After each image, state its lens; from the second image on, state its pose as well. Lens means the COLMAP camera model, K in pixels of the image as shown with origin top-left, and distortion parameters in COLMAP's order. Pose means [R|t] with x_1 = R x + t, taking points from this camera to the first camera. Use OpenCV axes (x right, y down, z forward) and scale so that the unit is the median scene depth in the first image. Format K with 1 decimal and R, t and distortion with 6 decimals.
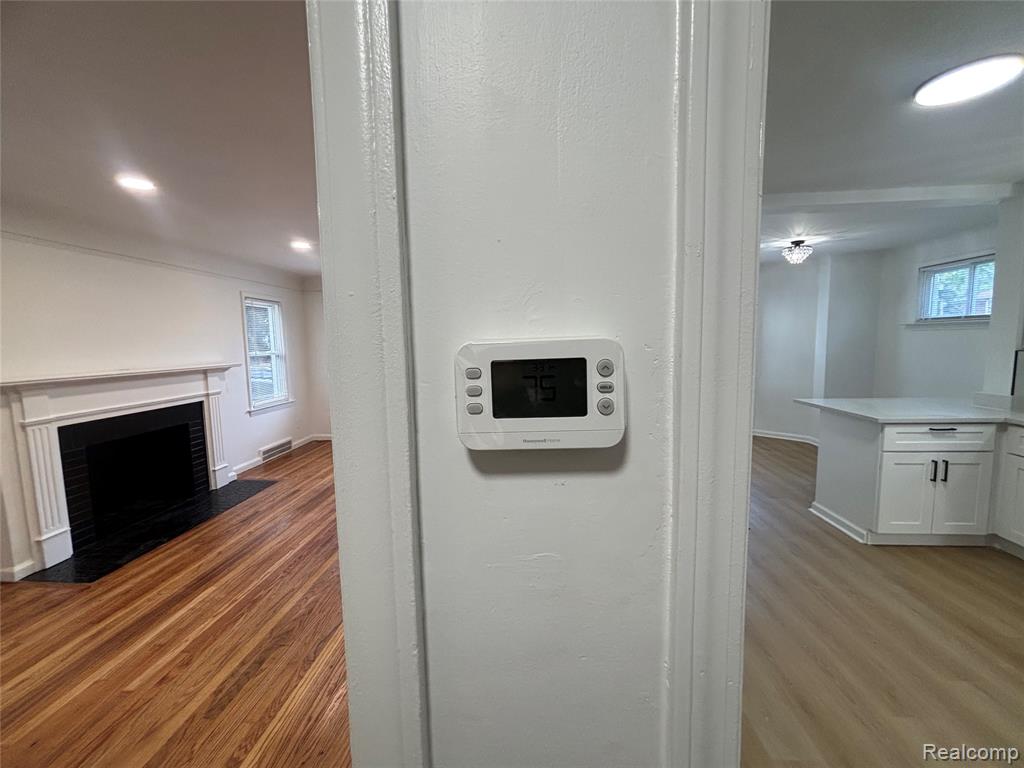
lens RADIAL K [[413.3, 0, 507.2], [0, 413.3, 382.1], [0, 0, 1]] dist [0.000743, 0.000645]
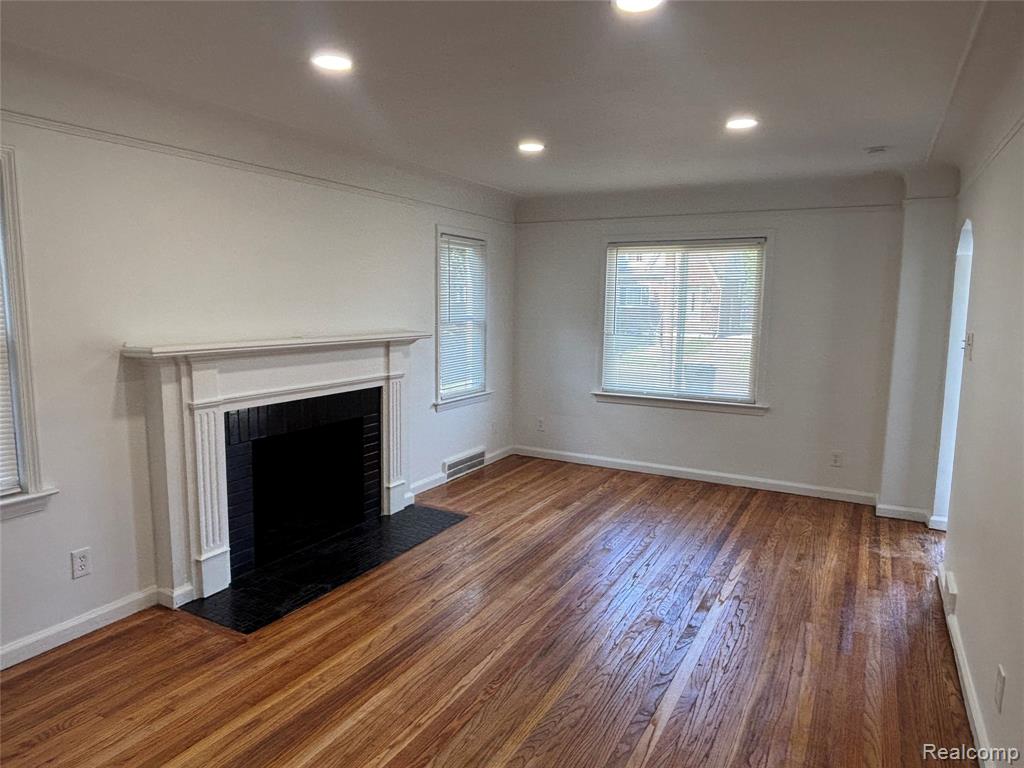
lens RADIAL K [[652.5, 0, 514.8], [0, 652.5, 383.9], [0, 0, 1]] dist [0.000224, -0.007590]
pose [[0.914450, 0.088966, -0.394799, -0.145593], [-0.074718, 0.995882, 0.051352, -0.041741], [0.397742, -0.017460, 0.917331, 0.128949]]
